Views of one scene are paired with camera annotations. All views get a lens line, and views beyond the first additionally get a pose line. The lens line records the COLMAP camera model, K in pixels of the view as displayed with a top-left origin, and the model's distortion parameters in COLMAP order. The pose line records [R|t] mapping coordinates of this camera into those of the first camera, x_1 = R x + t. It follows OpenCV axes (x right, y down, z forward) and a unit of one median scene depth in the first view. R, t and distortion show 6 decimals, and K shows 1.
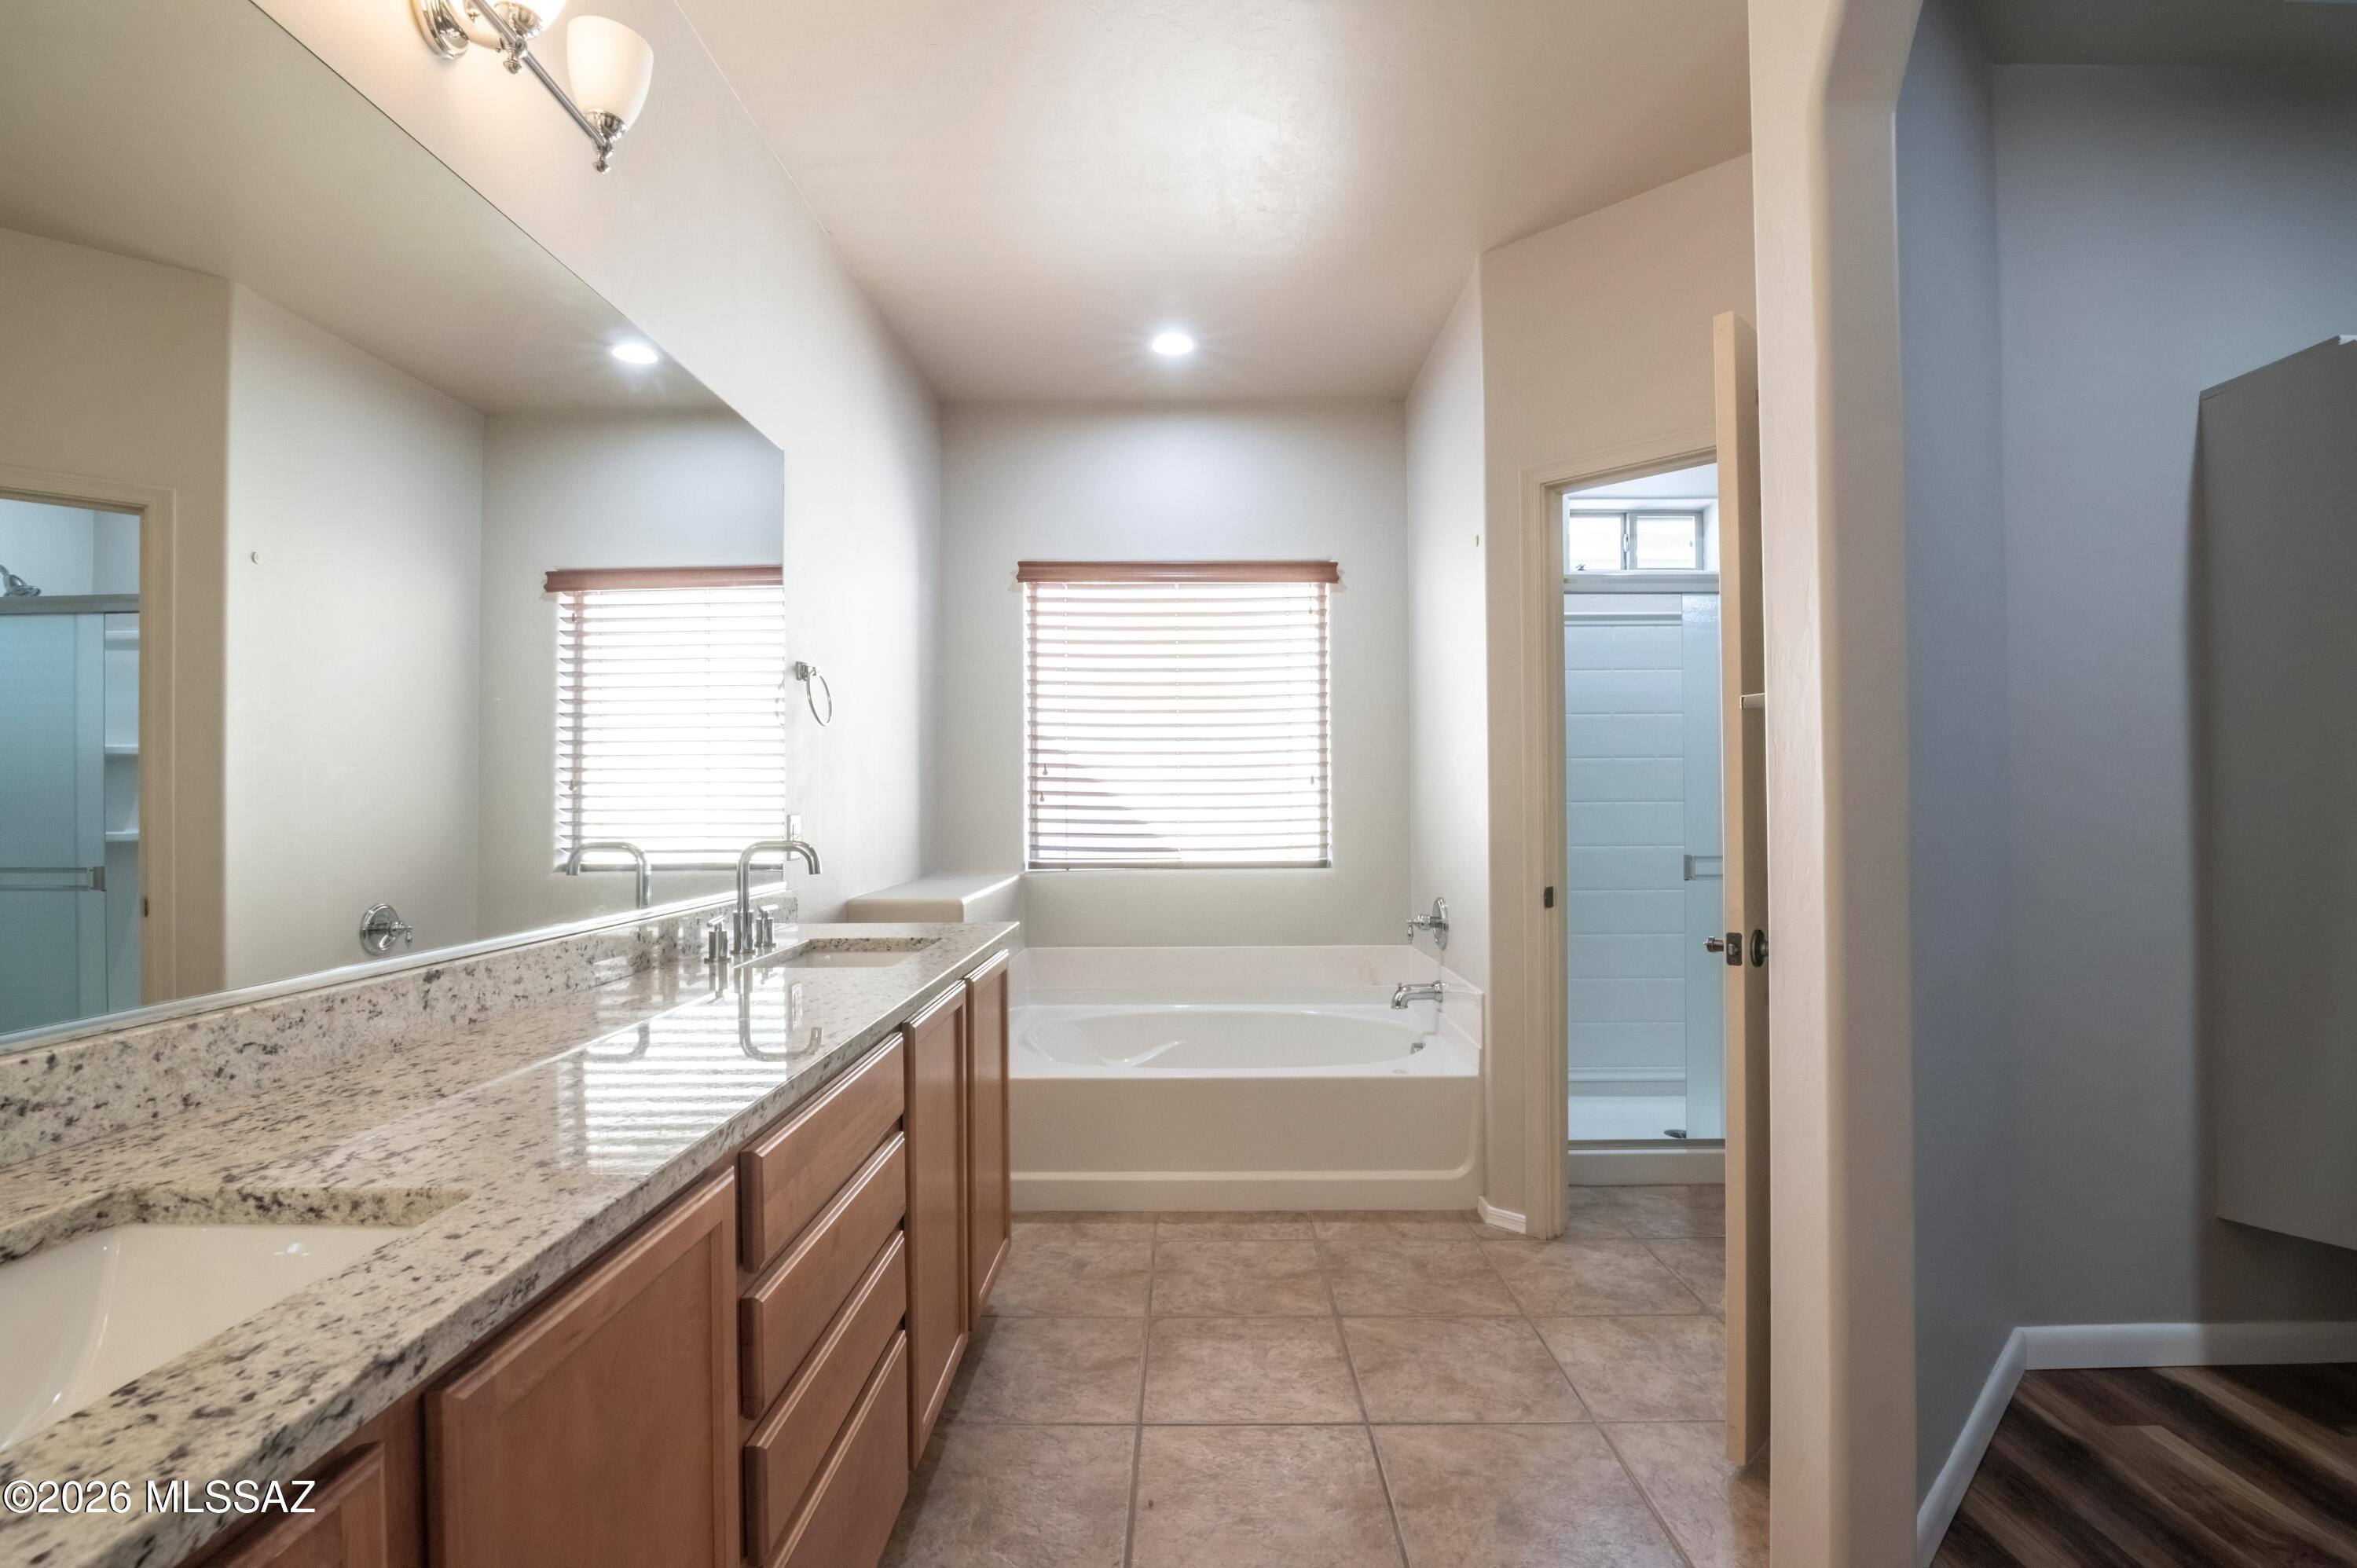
lens RADIAL K [[1081.4, 0, 1182.0], [0, 1081.4, 795.2], [0, 0, 1]] dist [-0.021197, 0.001848]
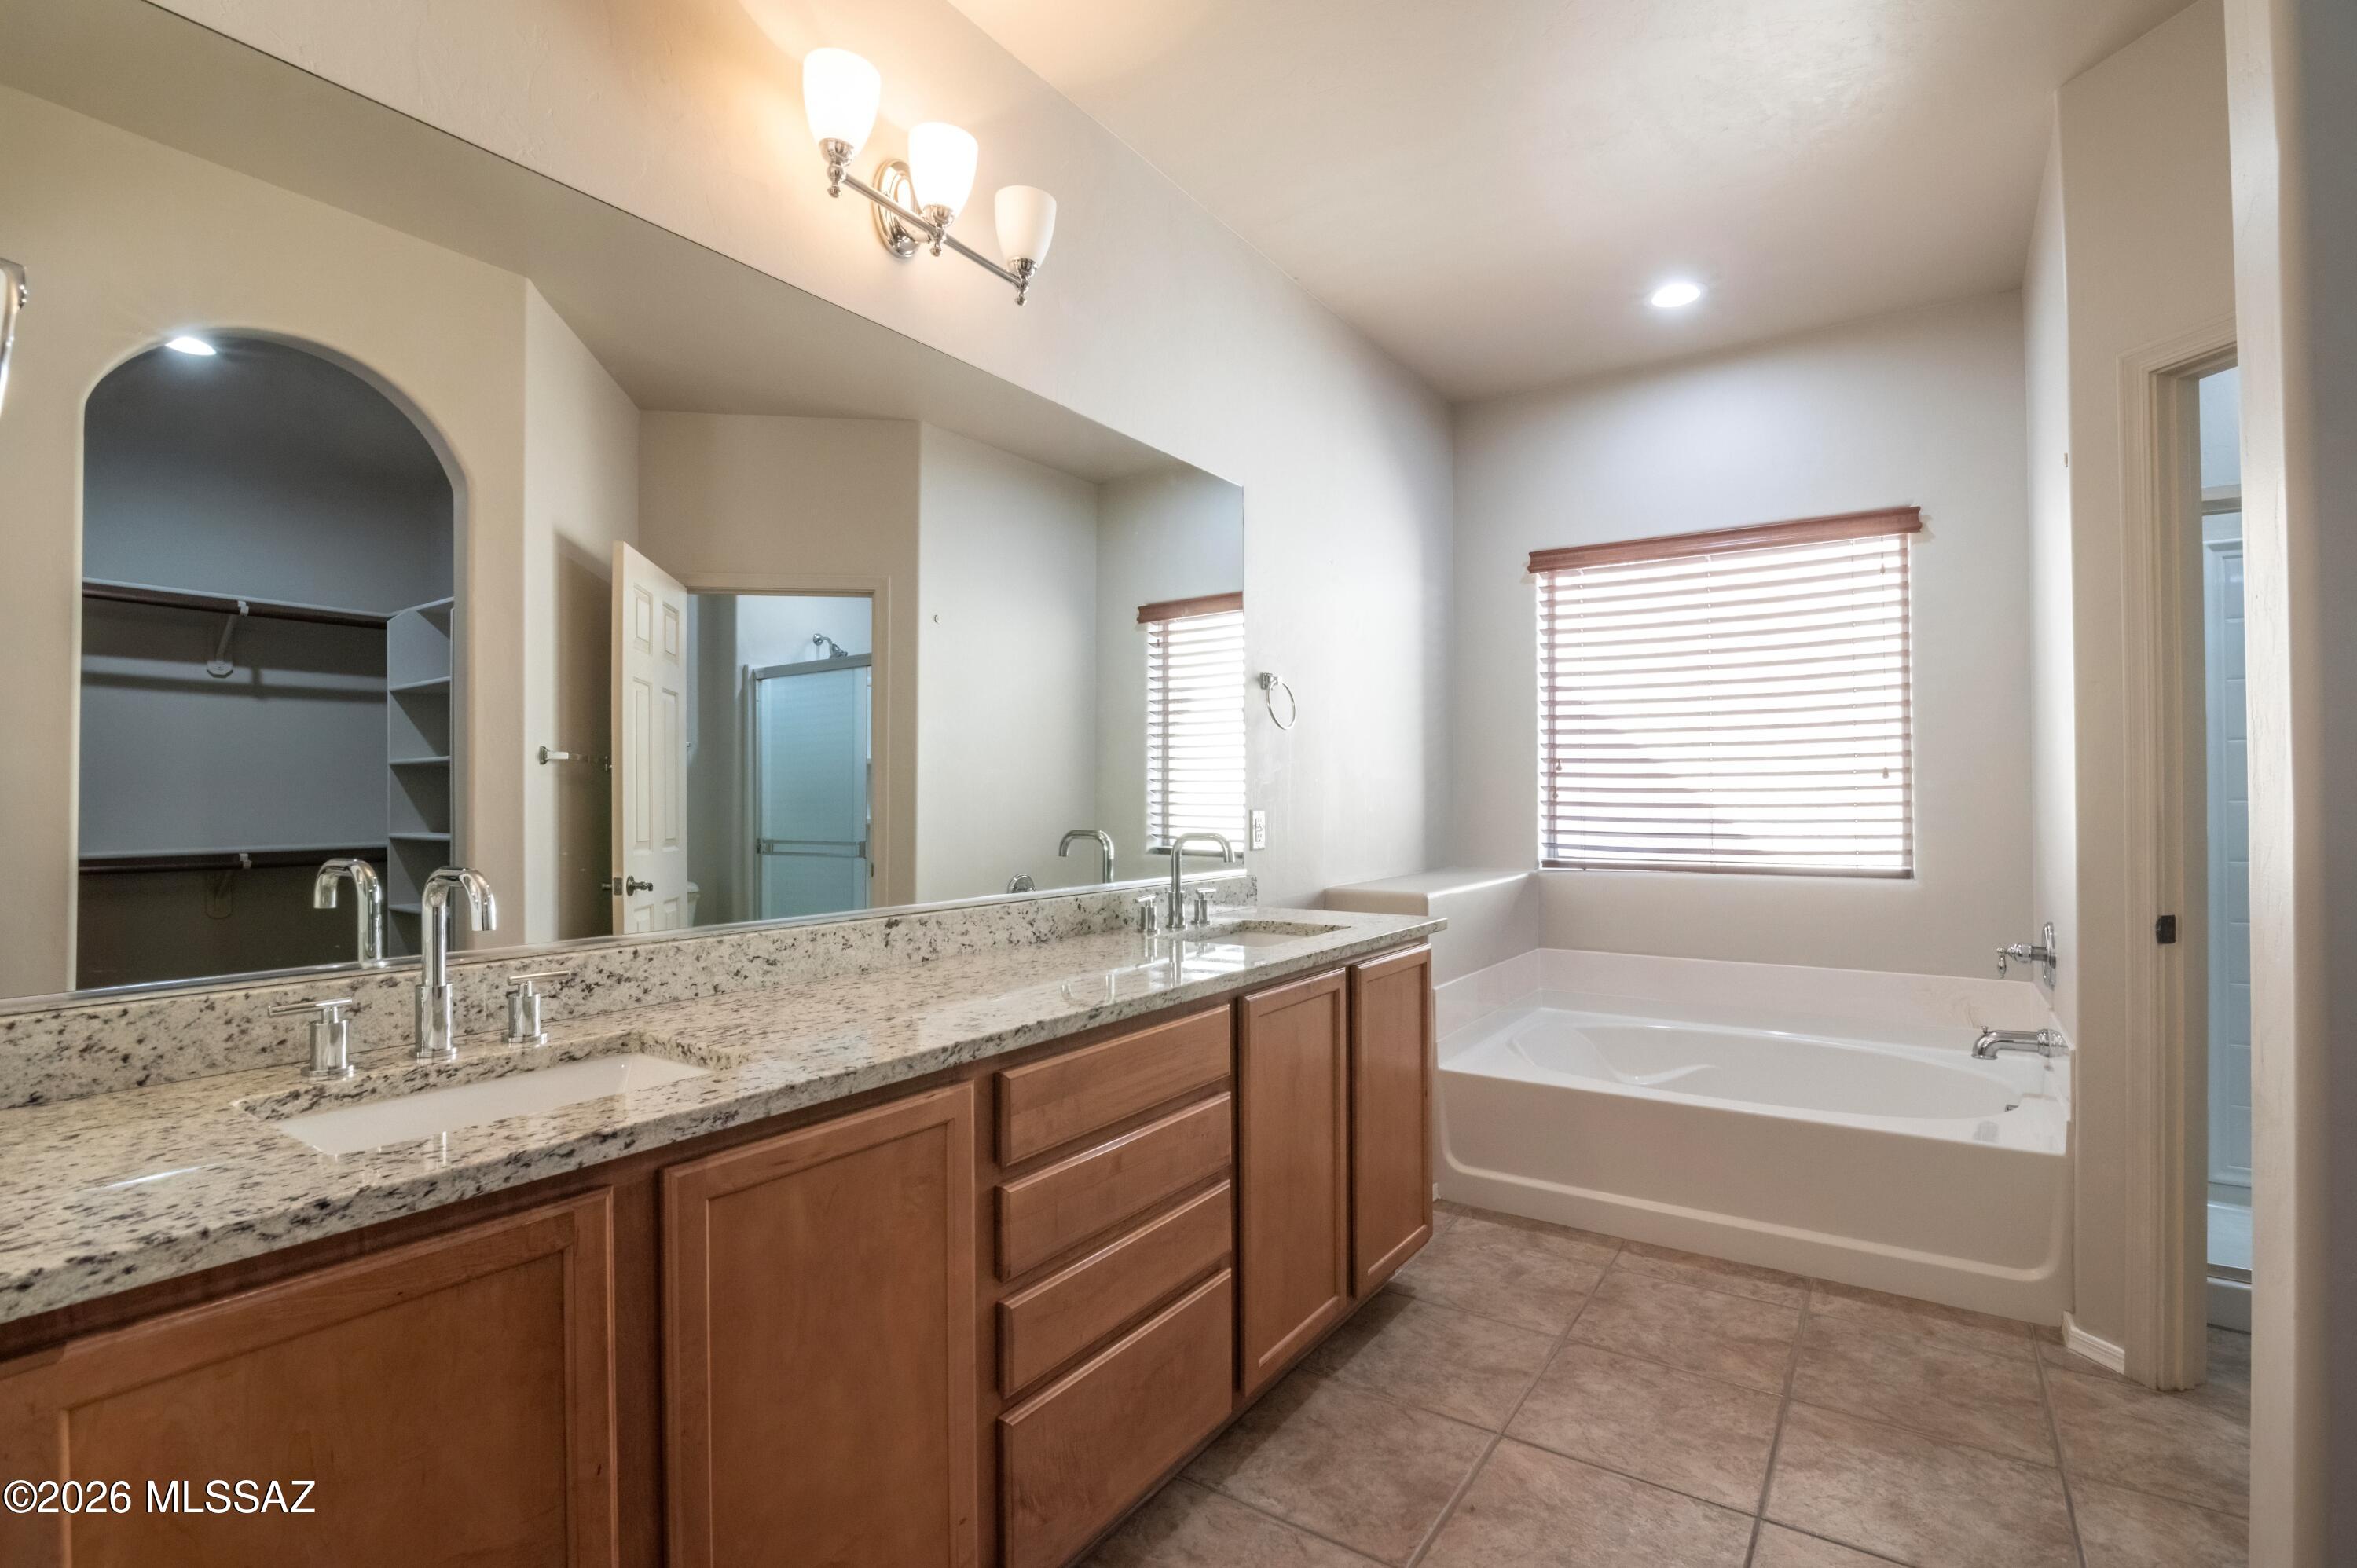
lens RADIAL K [[1081.4, 0, 1184.3], [0, 1081.4, 794.0], [0, 0, 1]] dist [-0.021197, 0.001848]
pose [[0.831152, 0.000237, -0.556045, 0.210652], [0.001920, 0.999993, 0.003296, -0.002053], [0.556042, -0.003807, 0.831146, 0.022871]]
